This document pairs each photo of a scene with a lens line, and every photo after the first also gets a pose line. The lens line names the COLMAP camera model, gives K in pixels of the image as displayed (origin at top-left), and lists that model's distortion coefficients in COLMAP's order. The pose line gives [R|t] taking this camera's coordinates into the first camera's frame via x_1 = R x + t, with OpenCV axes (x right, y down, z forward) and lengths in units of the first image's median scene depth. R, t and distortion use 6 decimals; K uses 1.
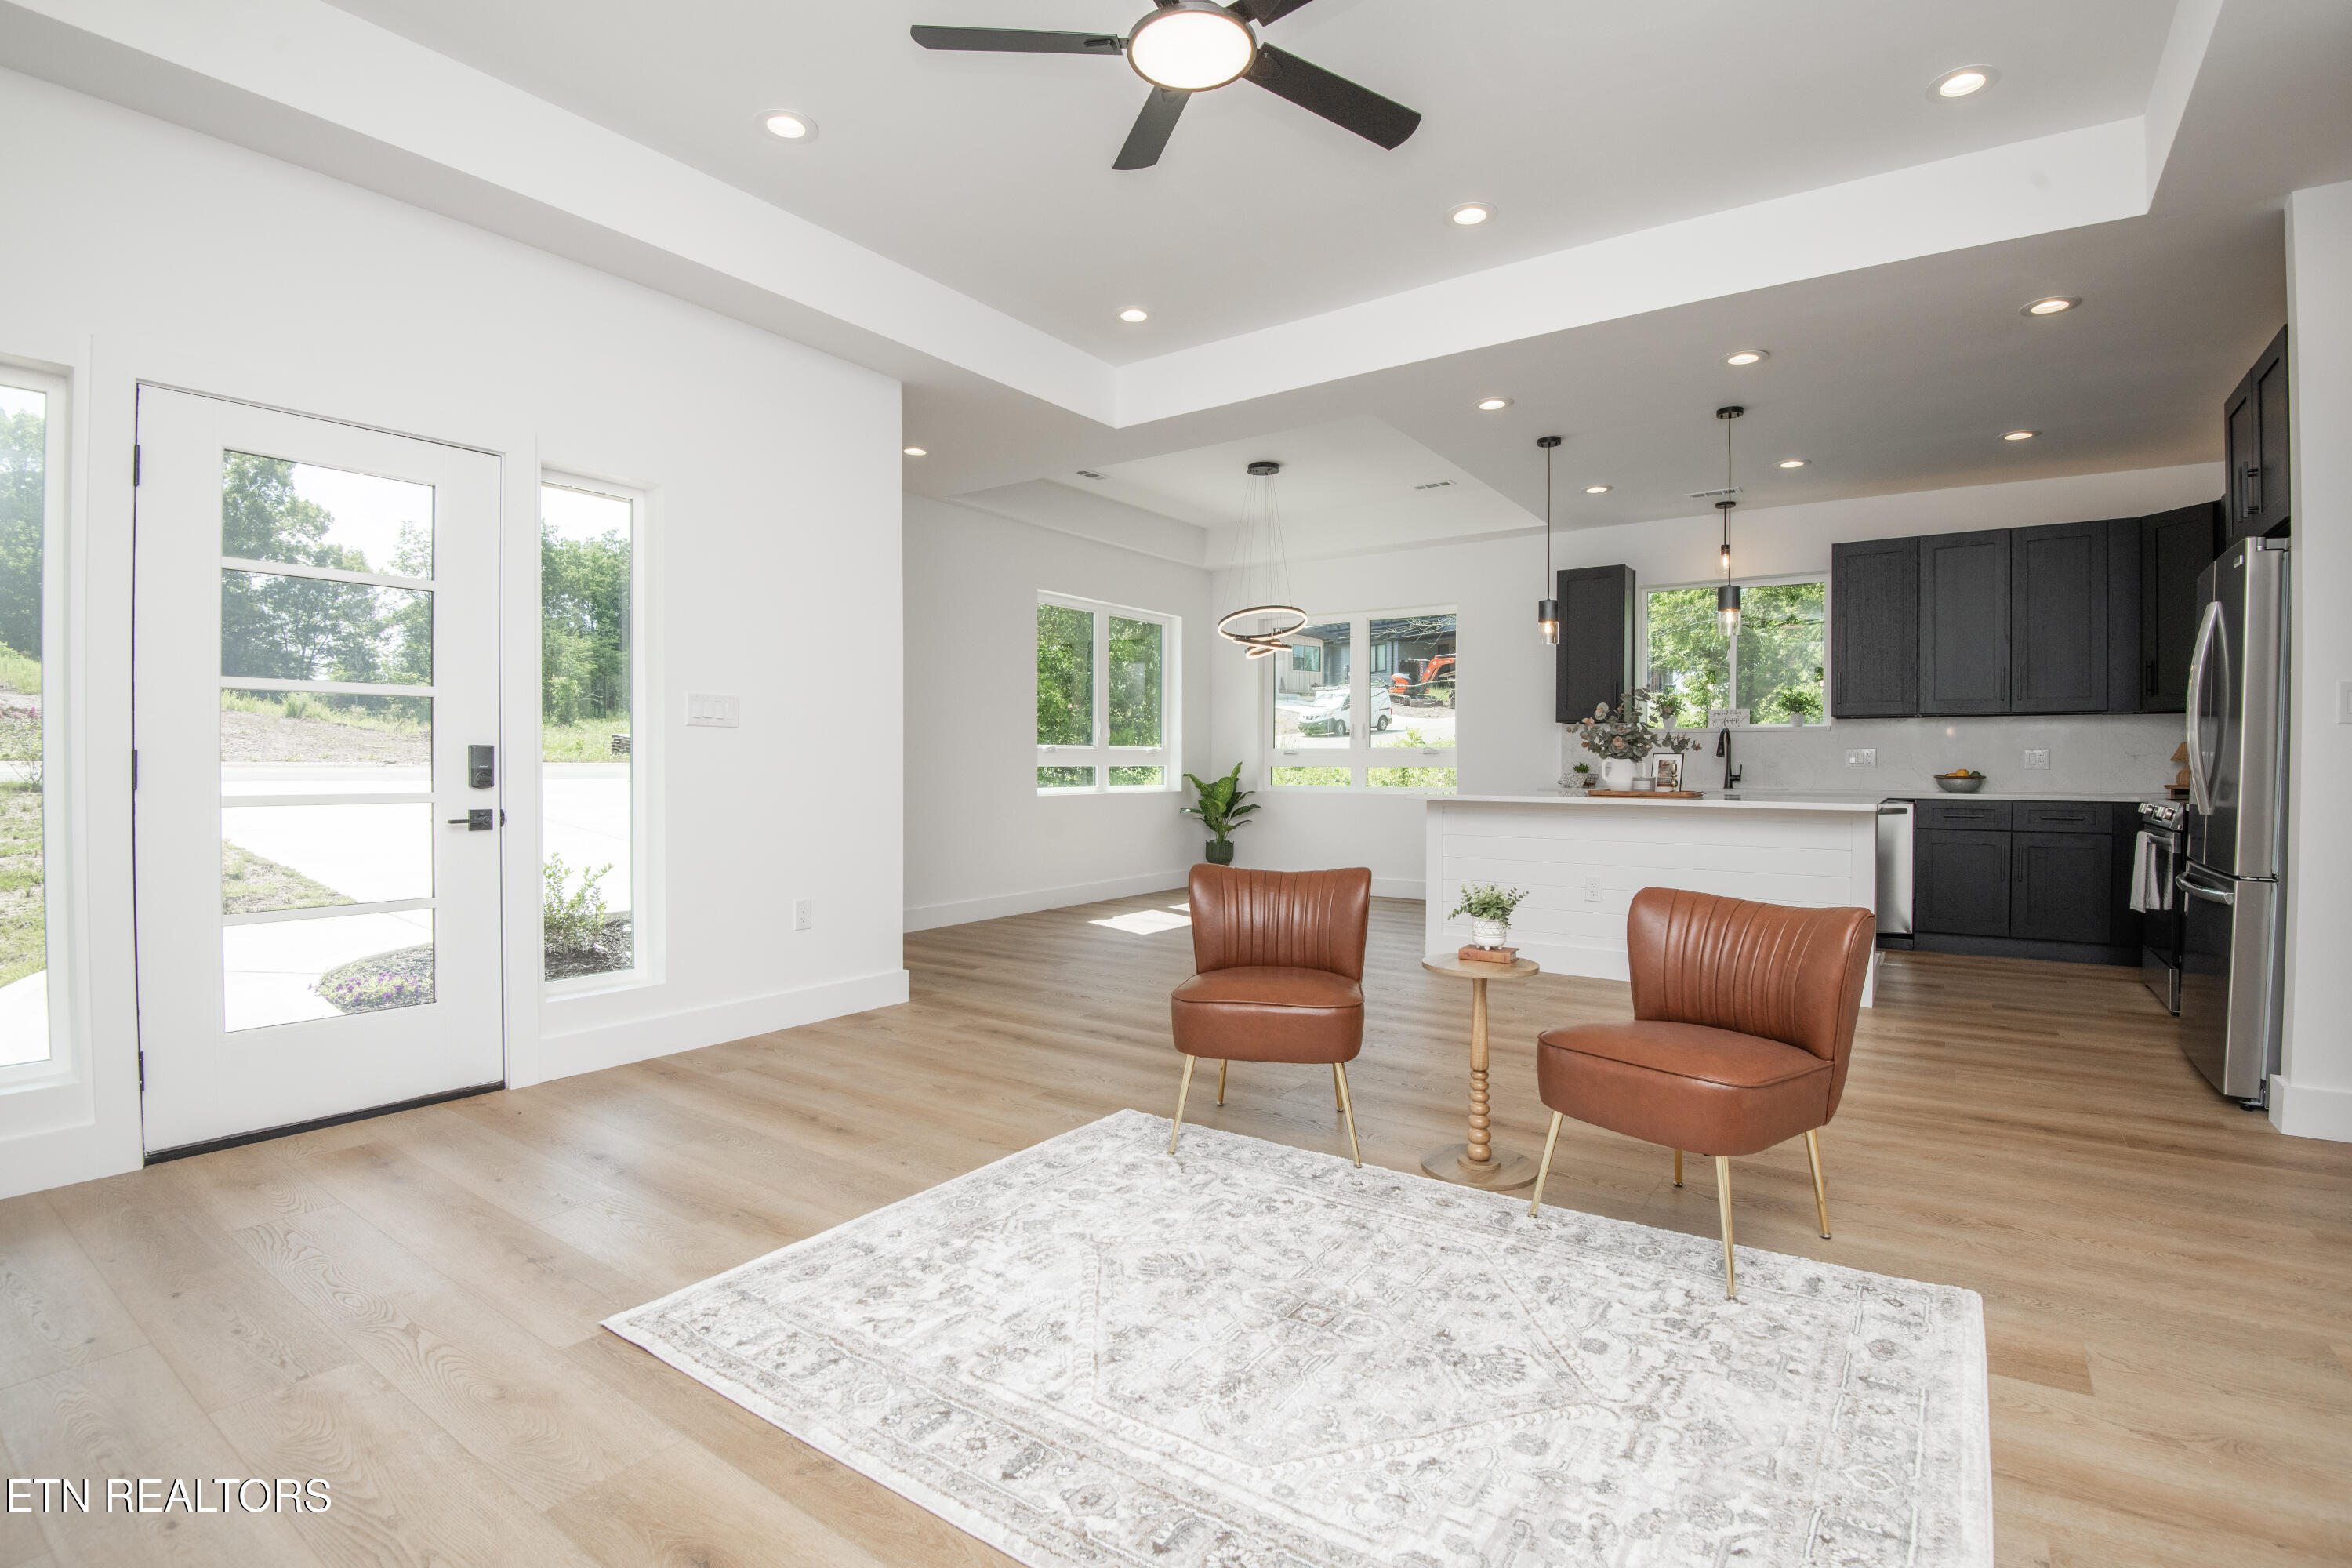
lens RADIAL K [[1088.7, 0, 1186.2], [0, 1088.7, 783.1], [0, 0, 1]] dist [-0.024775, -0.007423]
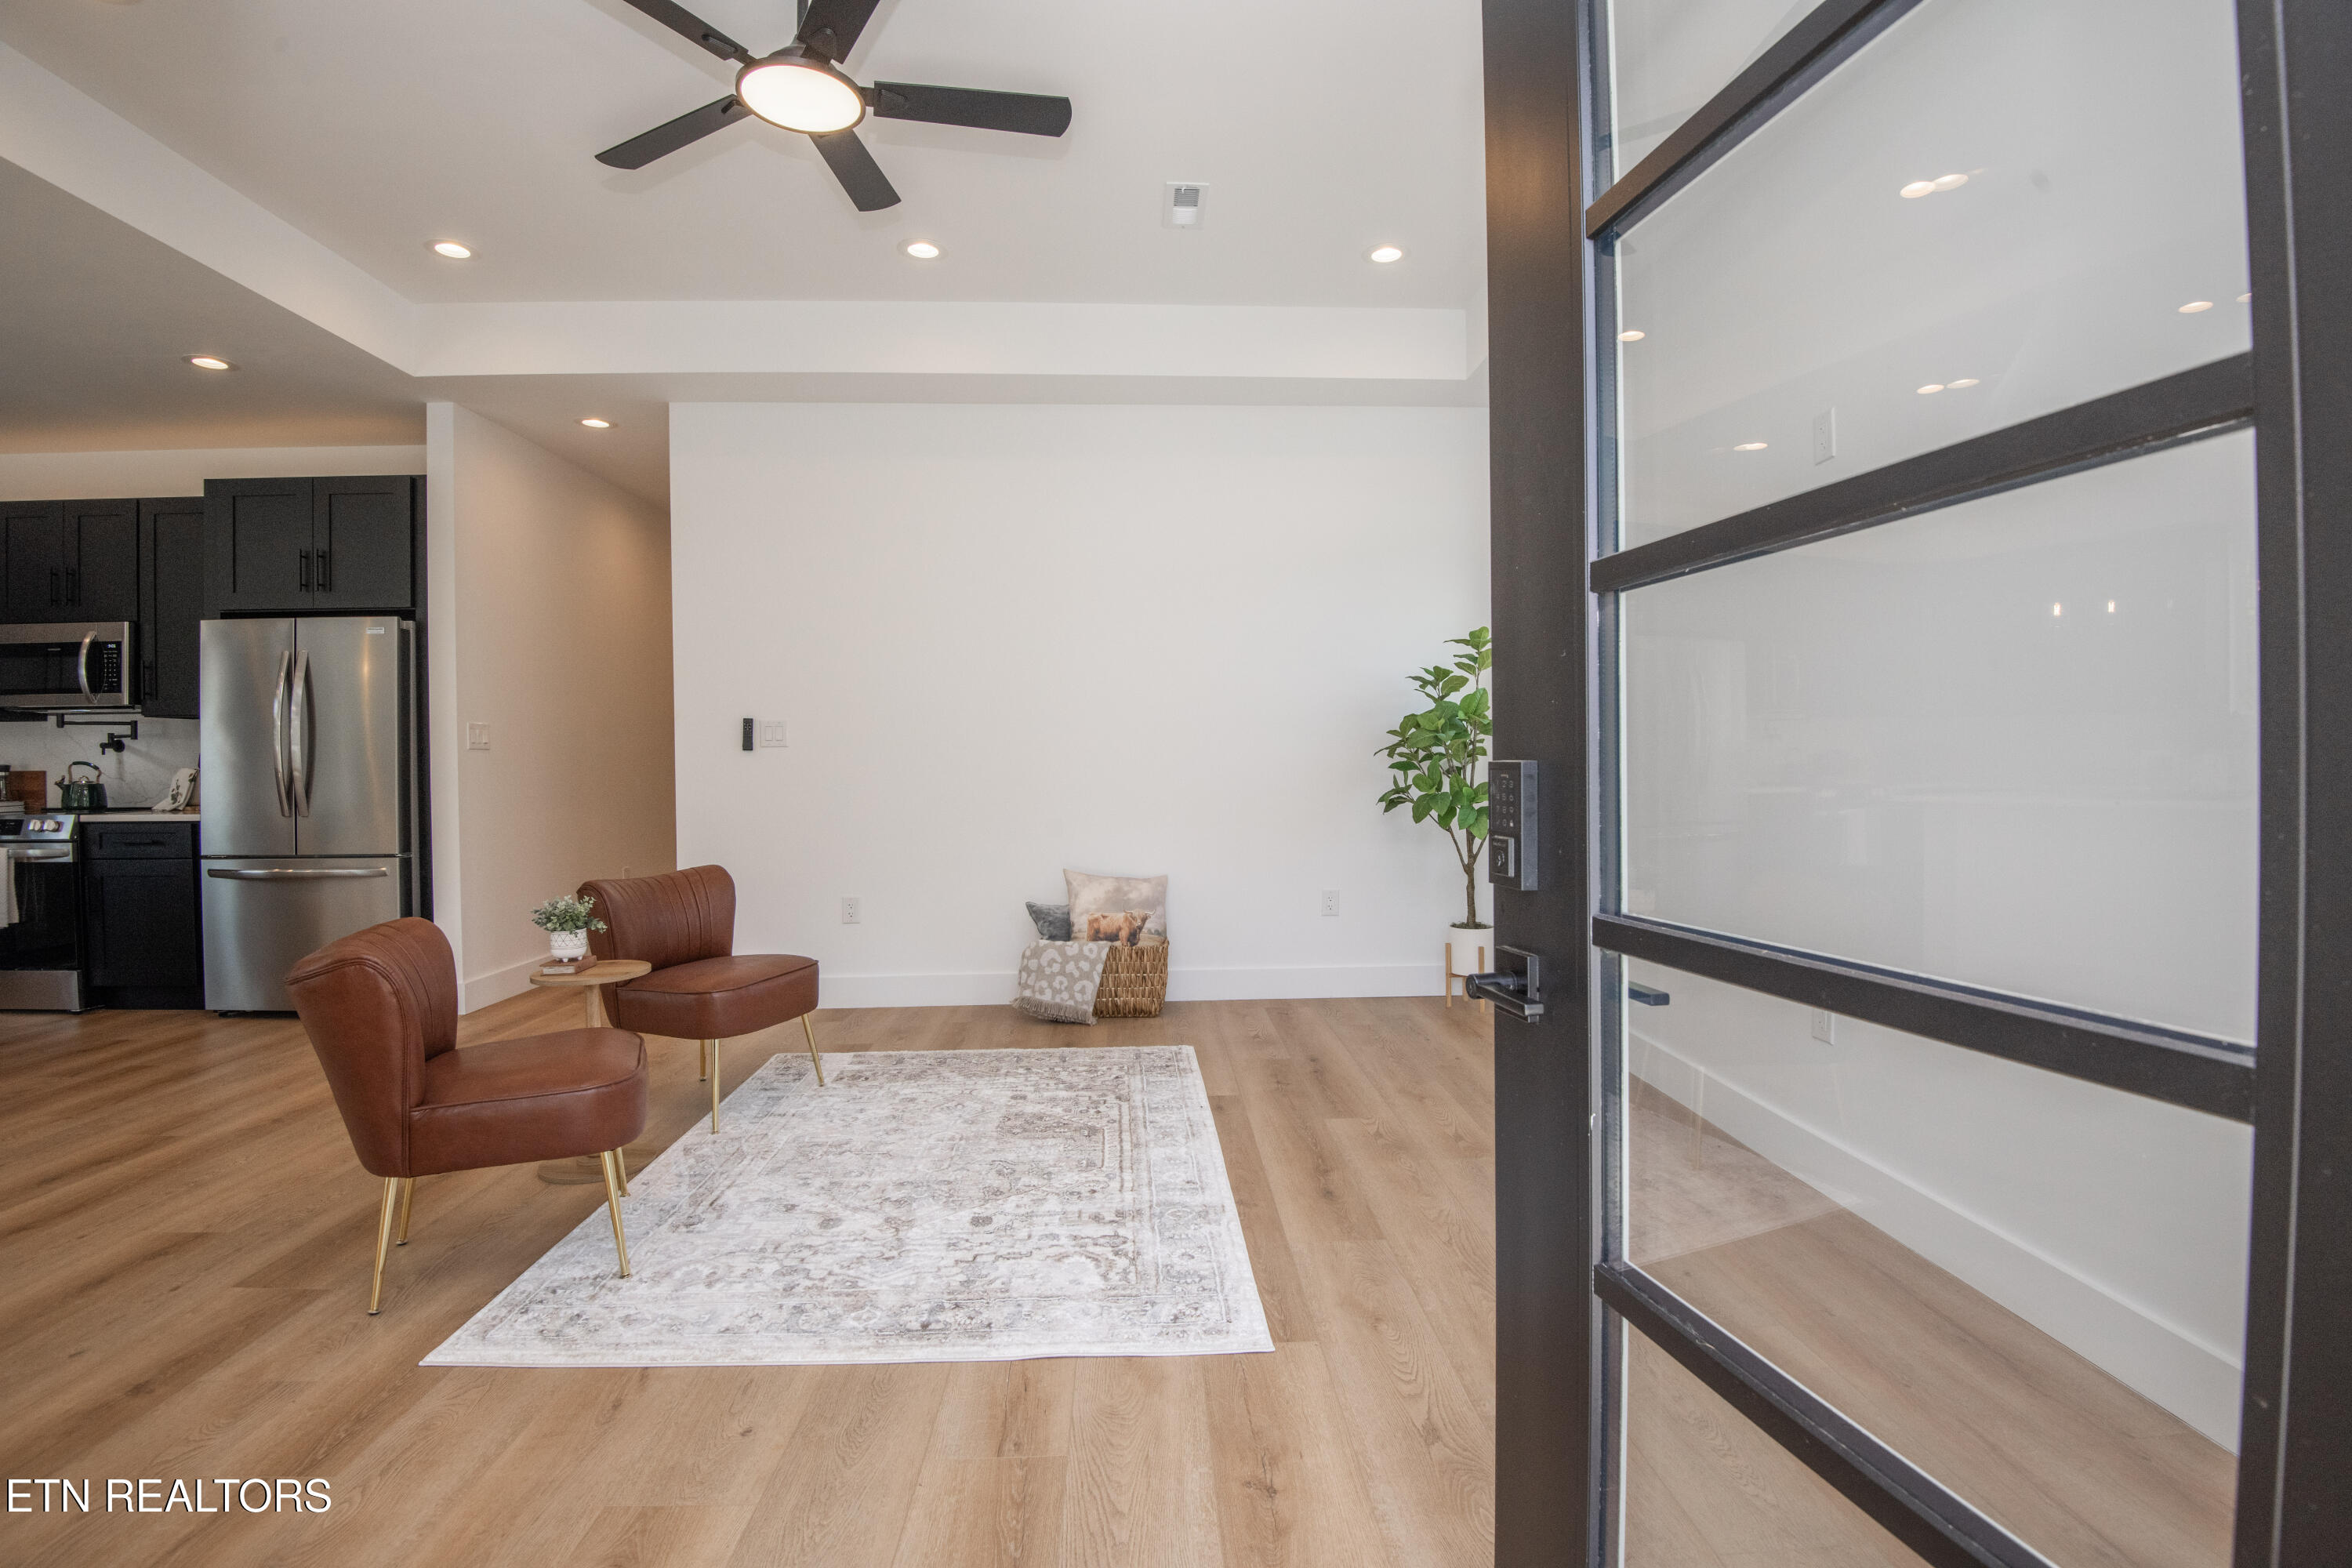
lens RADIAL K [[1088.7, 0, 1190.8], [0, 1088.7, 783.8], [0, 0, 1]] dist [-0.024775, -0.007423]
pose [[-0.611992, -0.015702, 0.790708, -0.364807], [0.021209, 0.999117, 0.036256, -0.016420], [-0.790580, 0.038959, -0.611119, 0.469070]]
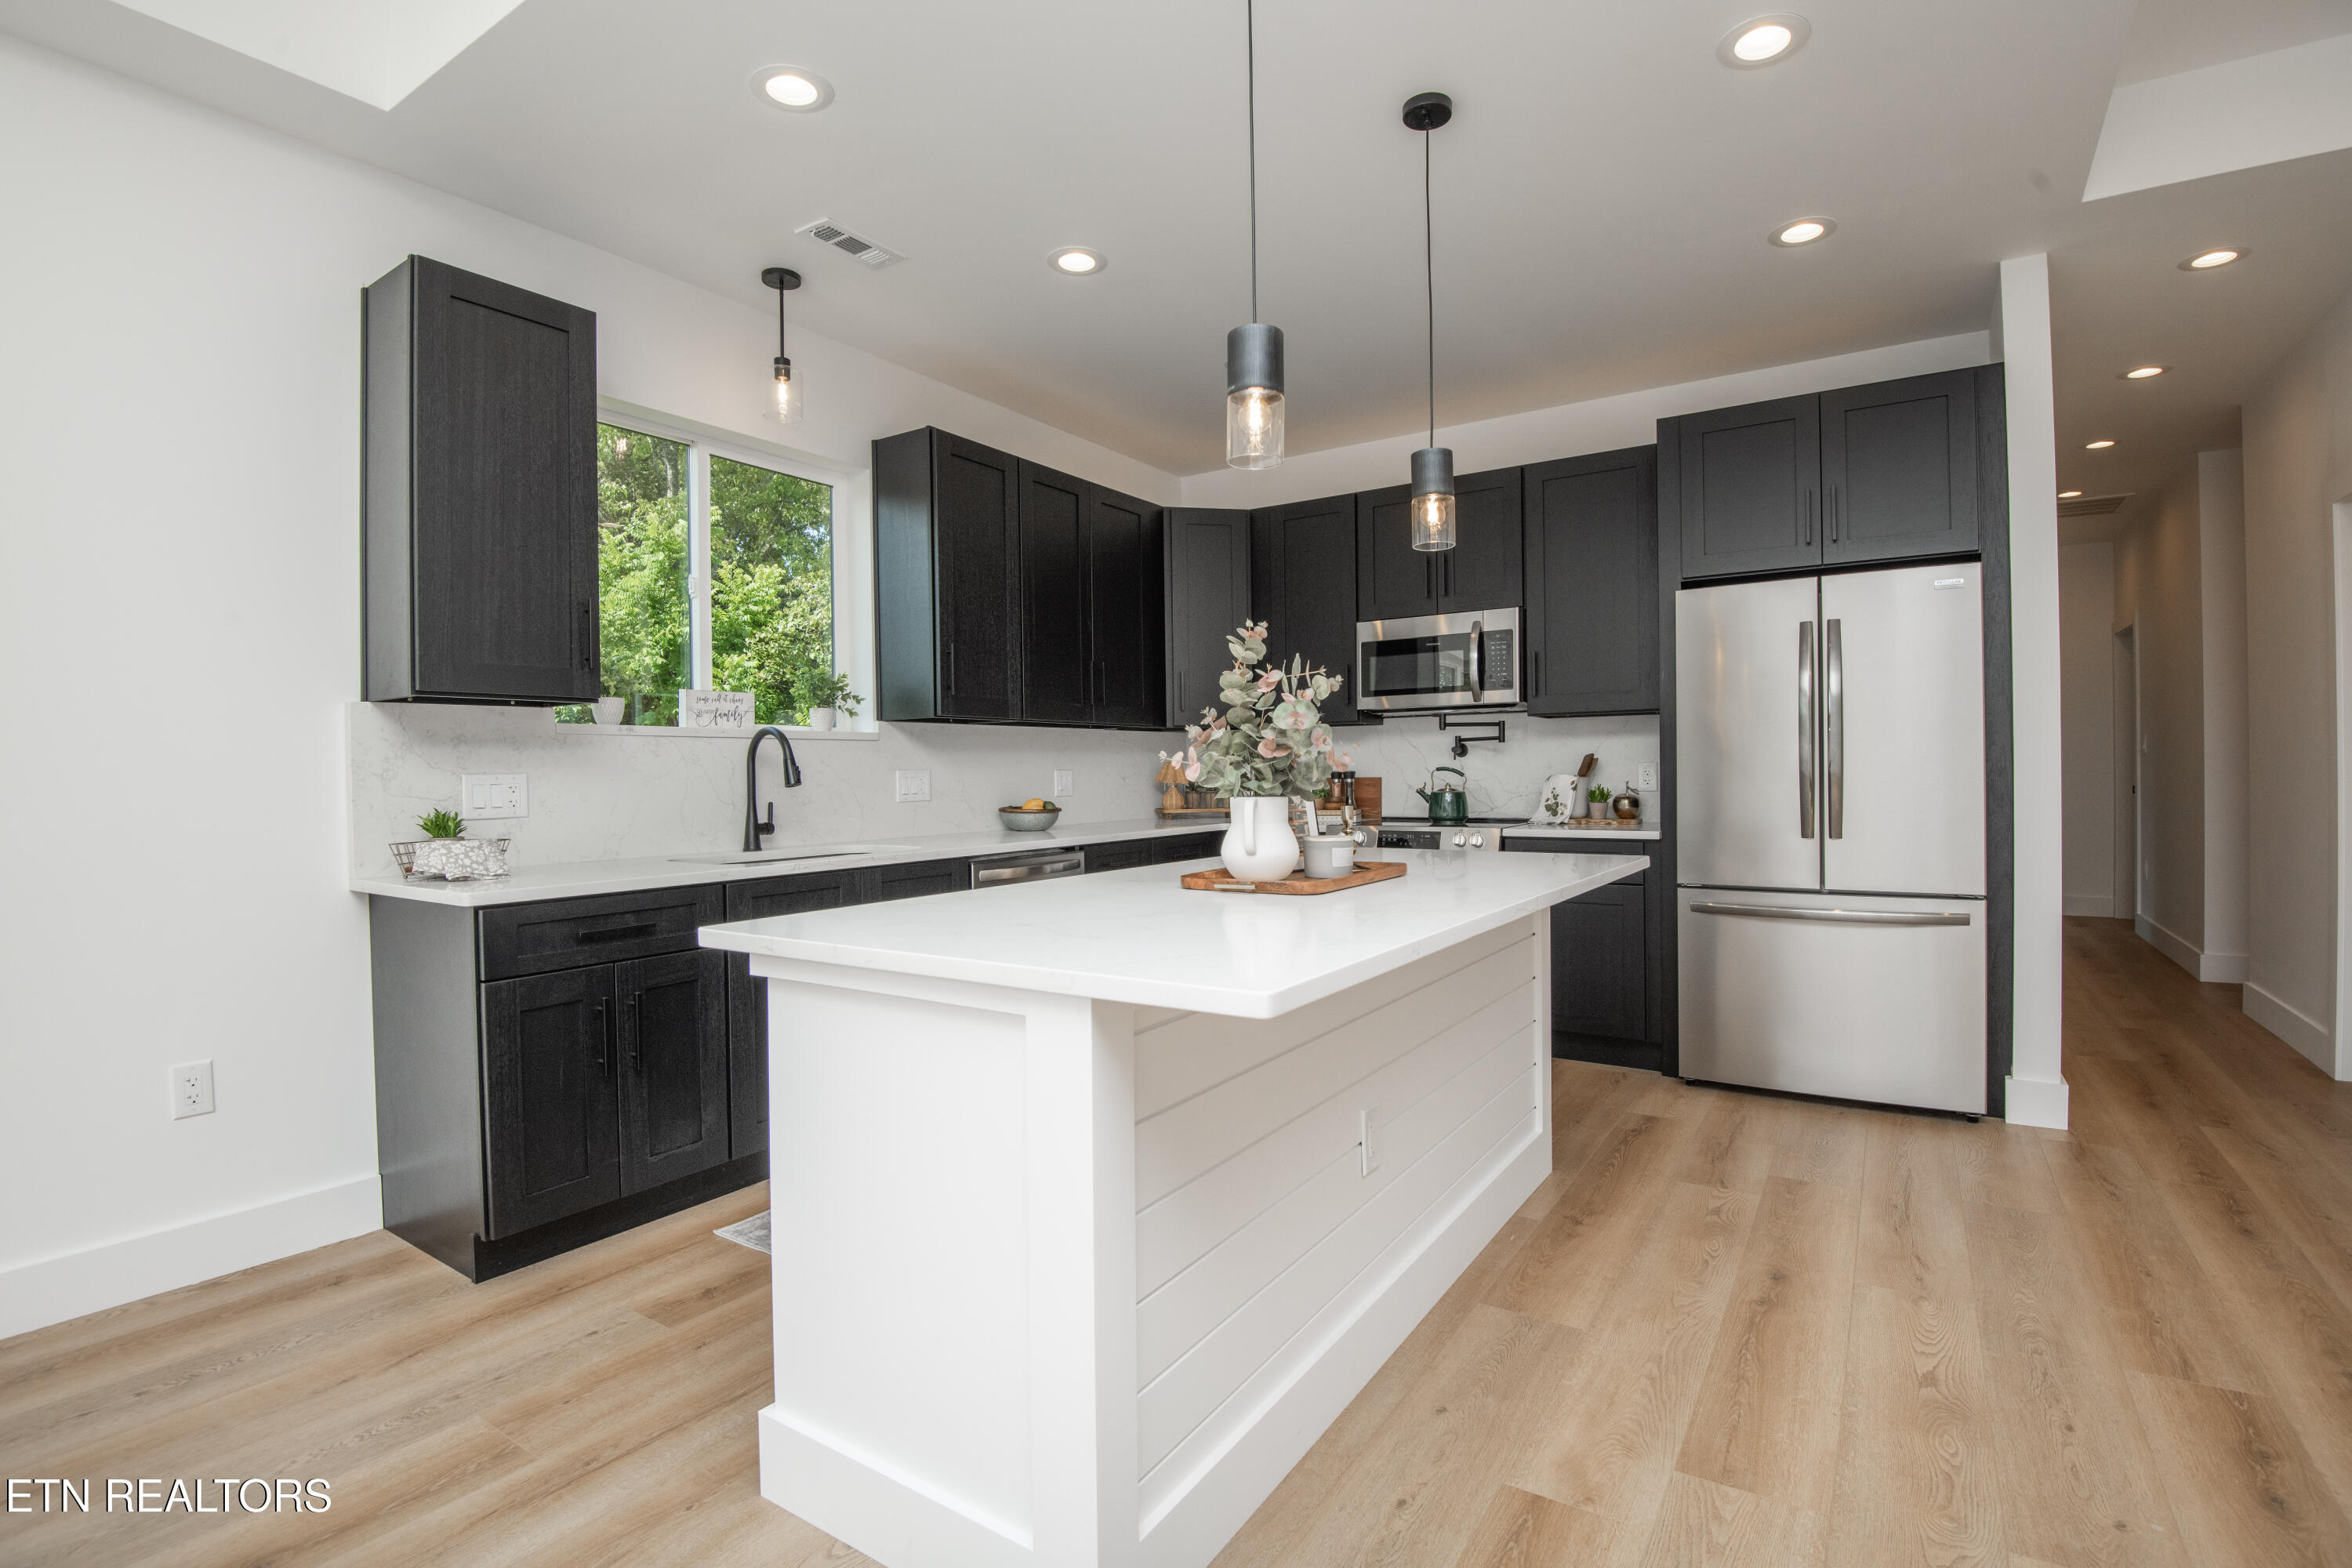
lens RADIAL K [[1088.7, 0, 1187.0], [0, 1088.7, 777.4], [0, 0, 1]] dist [-0.024775, -0.007423]
pose [[-0.031873, -0.007118, 0.999467, -0.002699], [0.031627, 0.999467, 0.008127, -0.026237], [-0.998991, 0.031869, -0.031631, 0.812154]]
